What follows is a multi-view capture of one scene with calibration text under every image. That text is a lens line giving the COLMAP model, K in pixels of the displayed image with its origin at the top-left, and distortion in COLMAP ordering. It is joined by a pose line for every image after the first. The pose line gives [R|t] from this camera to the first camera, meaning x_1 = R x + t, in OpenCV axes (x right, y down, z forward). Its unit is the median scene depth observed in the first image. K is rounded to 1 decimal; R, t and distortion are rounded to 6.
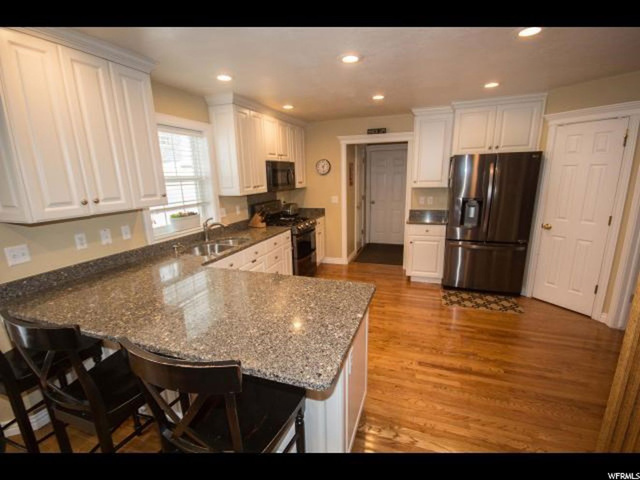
lens RADIAL K [[294.4, 0, 314.3], [0, 294.4, 244.4], [0, 0, 1]] dist [0.004089, -0.006644]
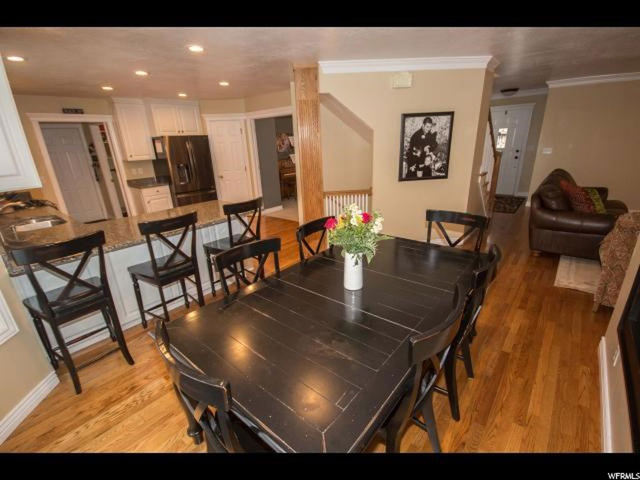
lens RADIAL K [[294.4, 0, 314.6], [0, 294.4, 241.3], [0, 0, 1]] dist [0.004089, -0.006644]
pose [[0.346554, -0.295545, 0.890255, -0.700666], [0.246638, 0.944384, 0.217505, 0.059914], [-0.905025, 0.144193, 0.400173, -0.196991]]
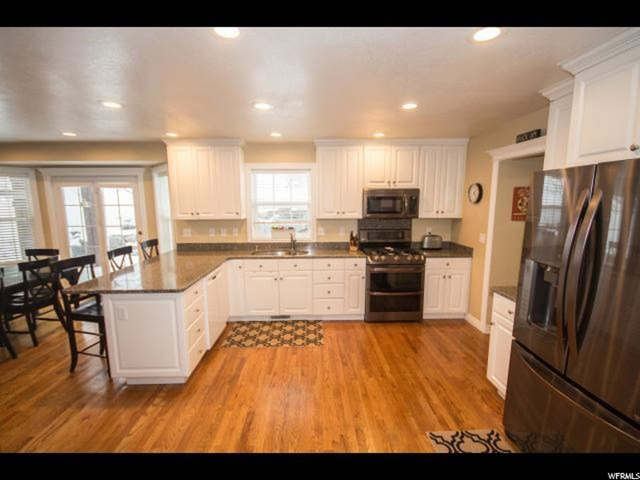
lens RADIAL K [[294.4, 0, 319.4], [0, 294.4, 246.2], [0, 0, 1]] dist [0.004089, -0.006644]
pose [[0.381308, 0.162133, -0.910119, 0.770082], [-0.219850, 0.972159, 0.081076, -0.139209], [0.897925, 0.169175, 0.406337, 0.479228]]
